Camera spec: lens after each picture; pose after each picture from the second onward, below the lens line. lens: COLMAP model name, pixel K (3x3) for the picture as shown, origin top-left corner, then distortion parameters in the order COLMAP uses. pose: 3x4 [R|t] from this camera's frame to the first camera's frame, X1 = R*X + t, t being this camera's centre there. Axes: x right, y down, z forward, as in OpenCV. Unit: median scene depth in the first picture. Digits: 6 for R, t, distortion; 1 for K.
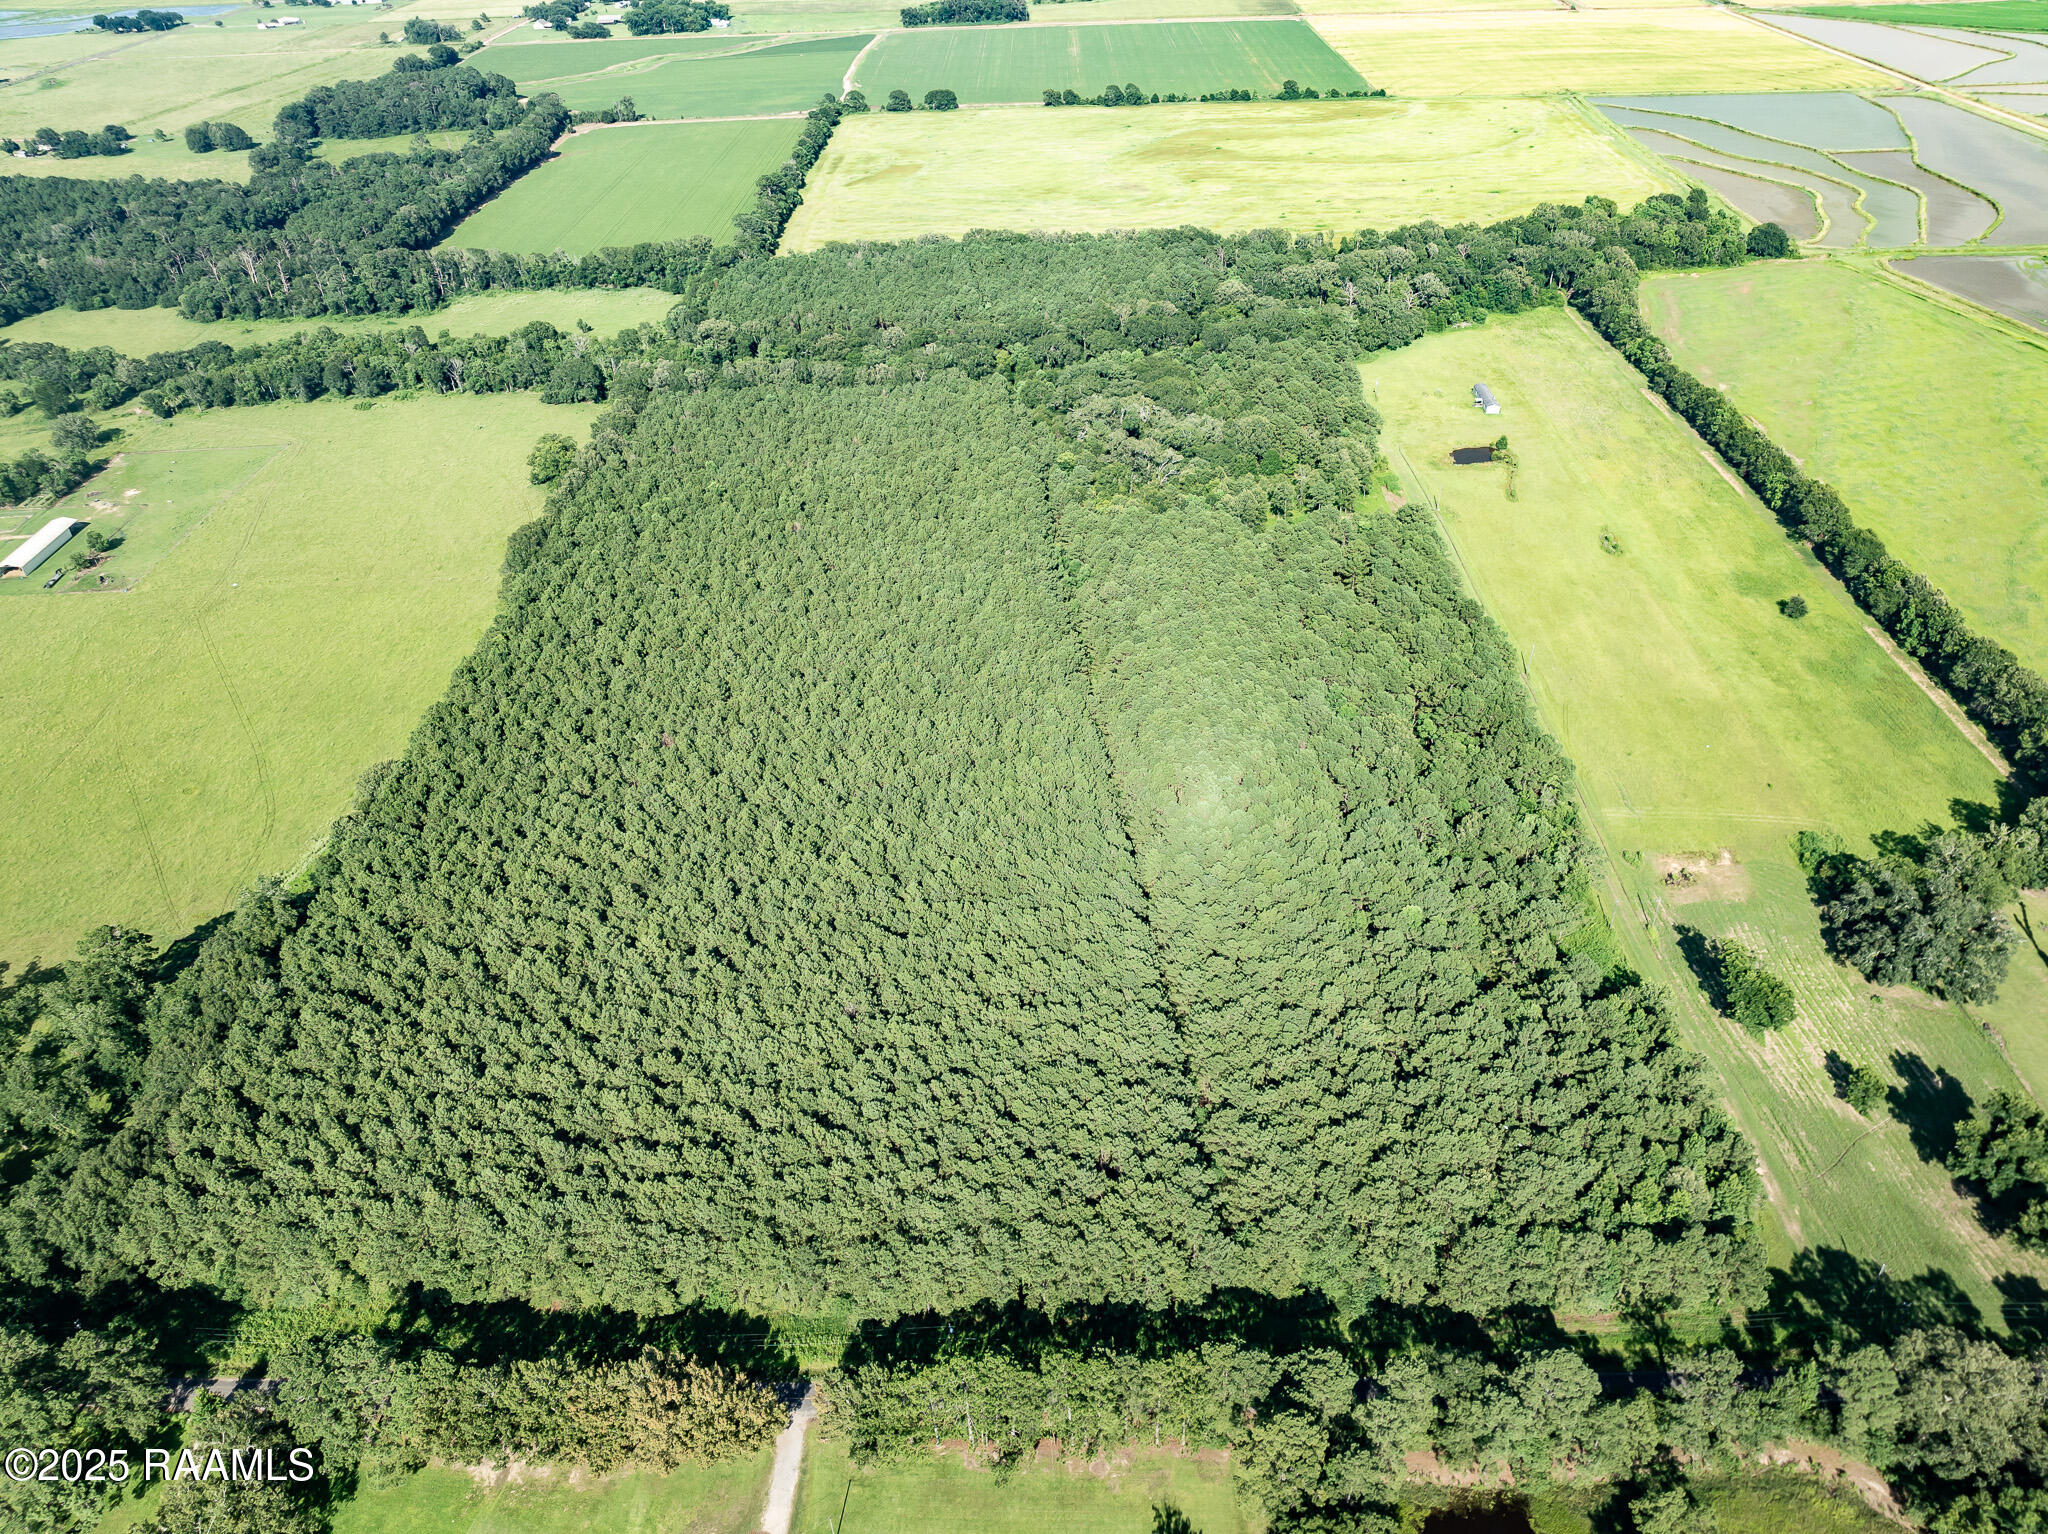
lens RADIAL K [[1448.9, 0, 1027.3], [0, 1448.9, 762.0], [0, 0, 1]] dist [-0.064047, 0.037566]
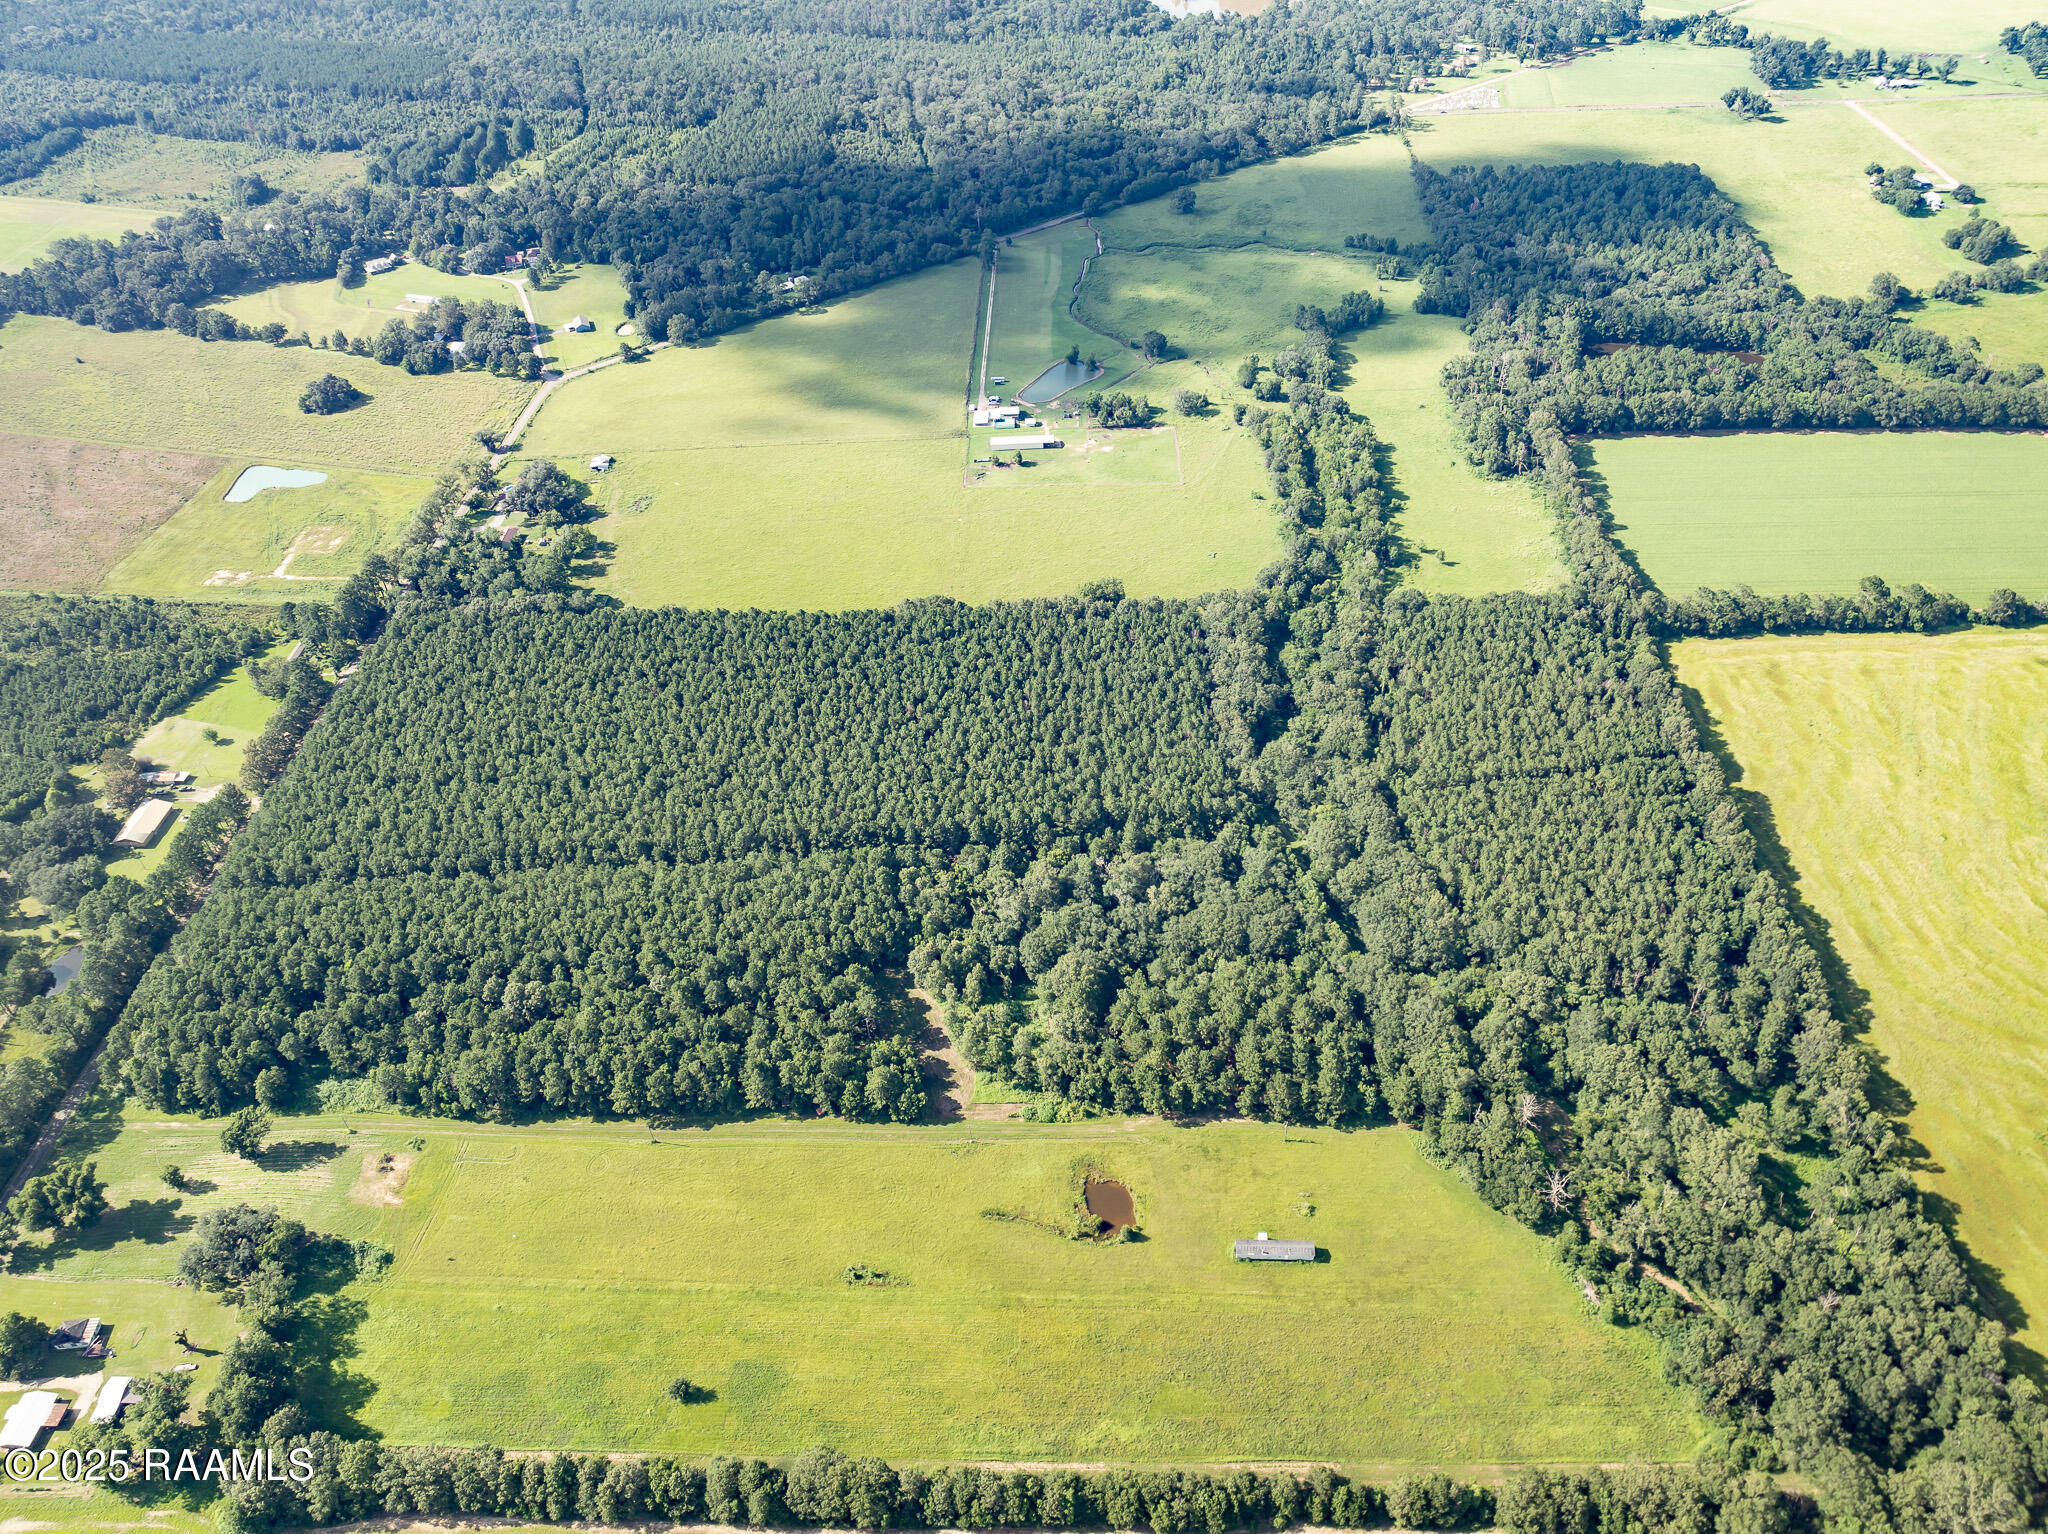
lens RADIAL K [[1448.9, 0, 1027.3], [0, 1448.9, 762.0], [0, 0, 1]] dist [-0.064047, 0.037566]
pose [[-0.024719, 0.665739, -0.745775, 1.266224], [-0.537355, 0.620220, 0.571469, -1.375169], [0.842994, 0.414872, 0.342406, 0.889418]]
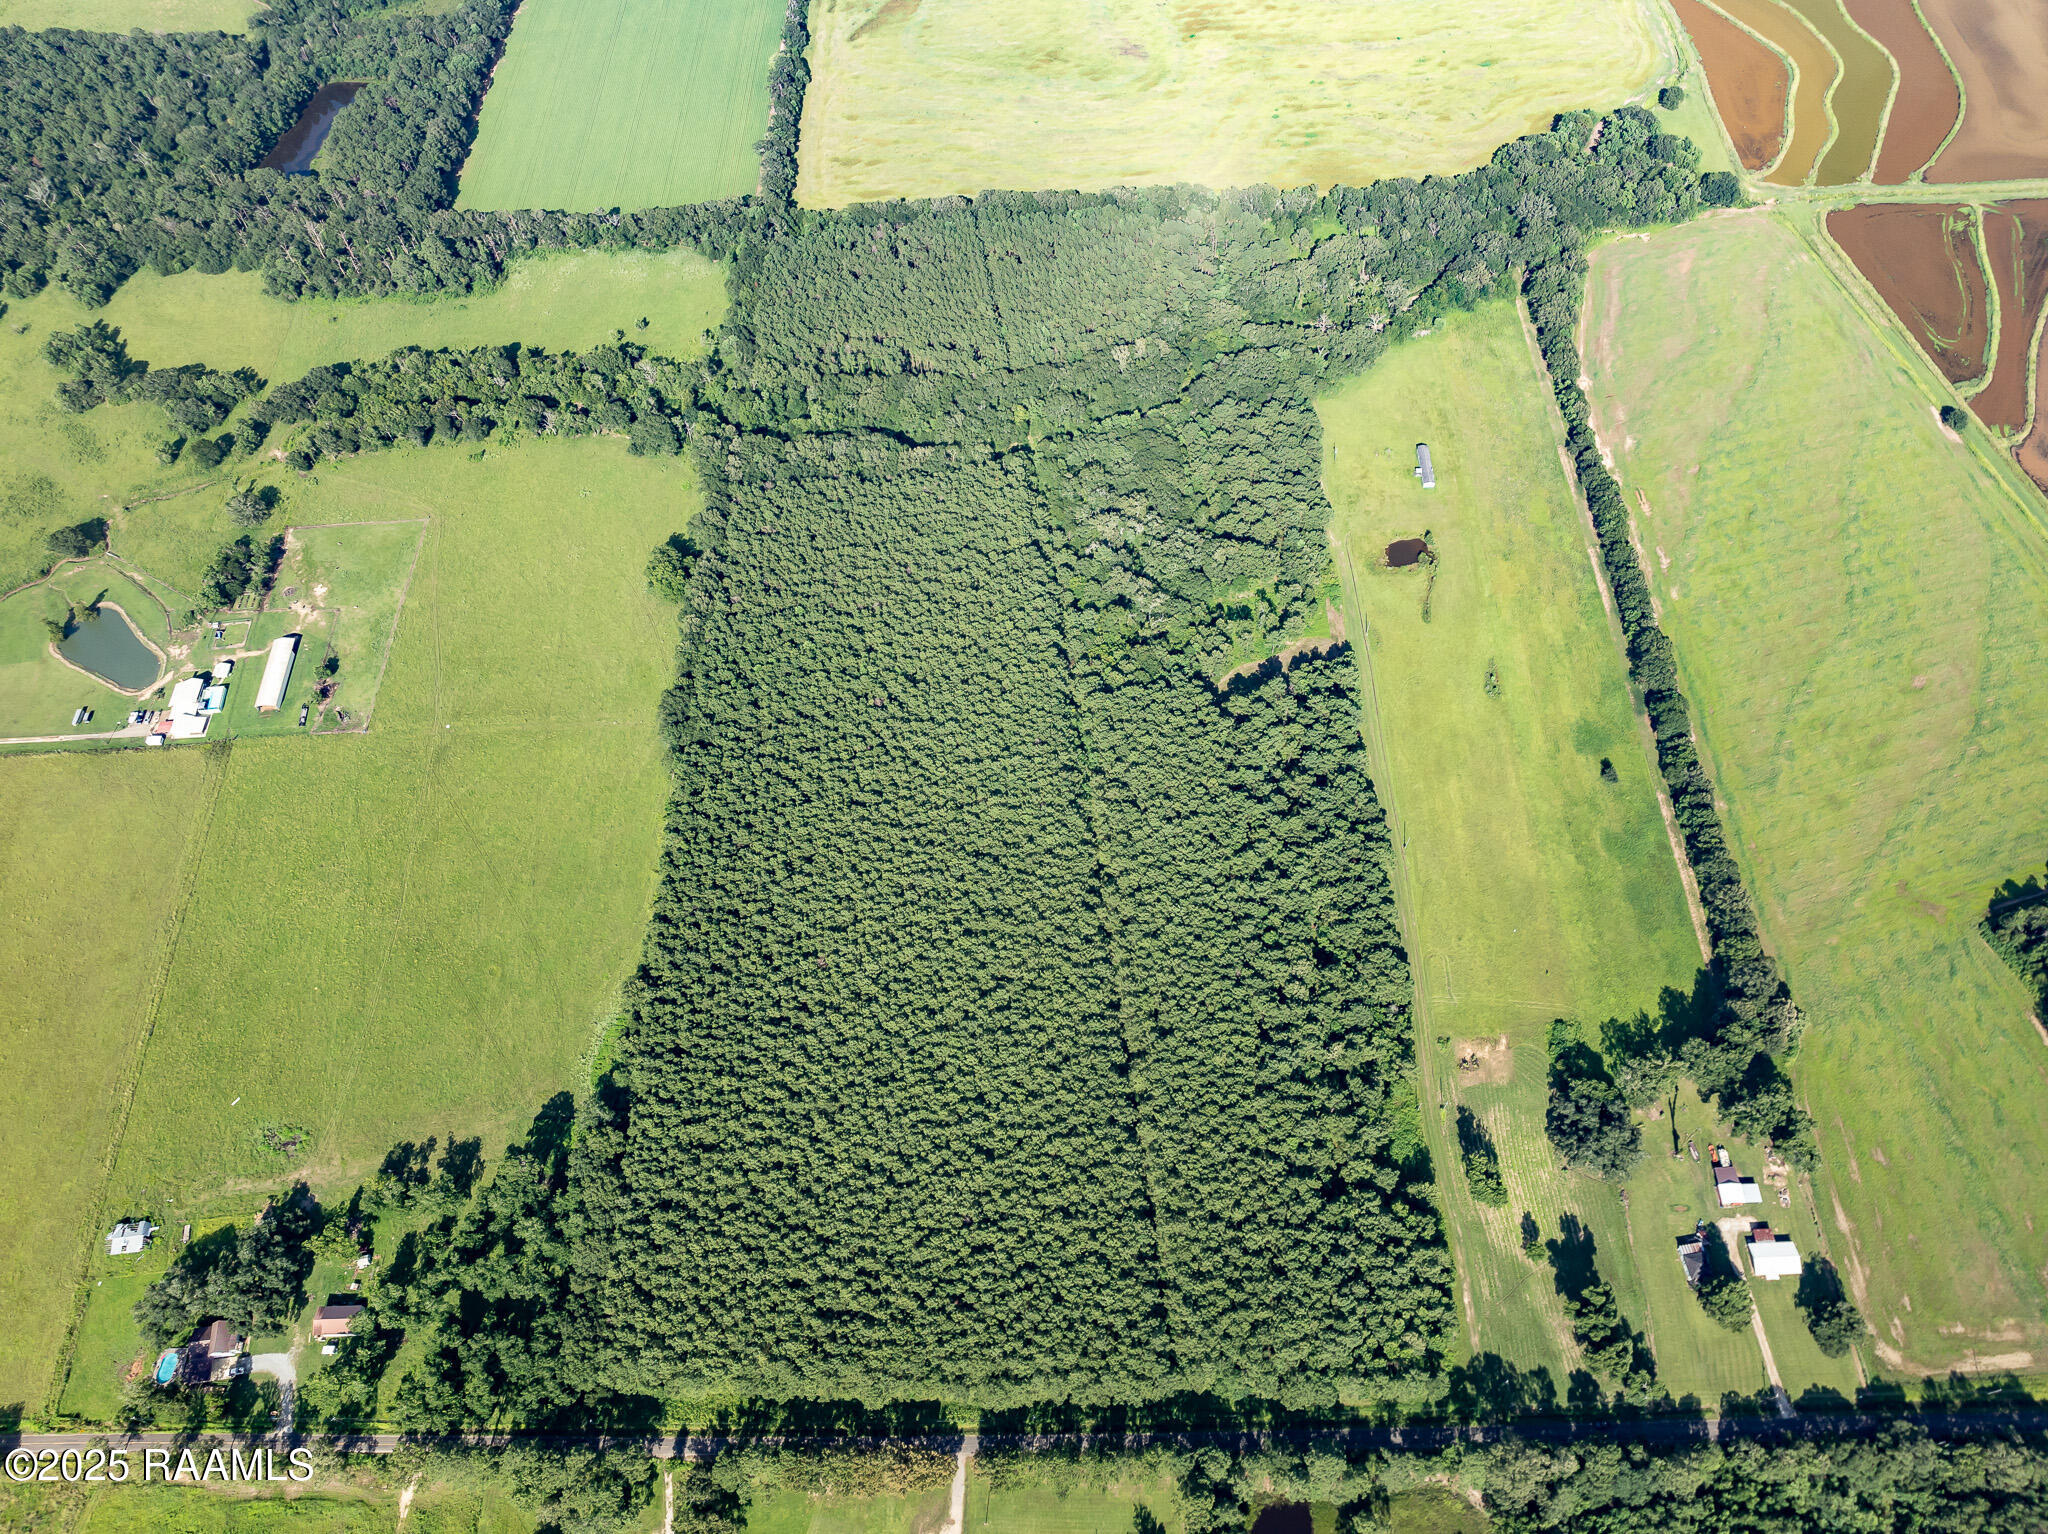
lens RADIAL K [[1447.1, 0, 1026.8], [0, 1447.1, 761.3], [0, 0, 1]] dist [-0.055578, 0.023753]
pose [[0.999742, -0.022470, -0.003188, -0.025850], [0.021961, 0.922372, 0.385678, -0.865140], [-0.005726, -0.385648, 0.922628, -0.348410]]
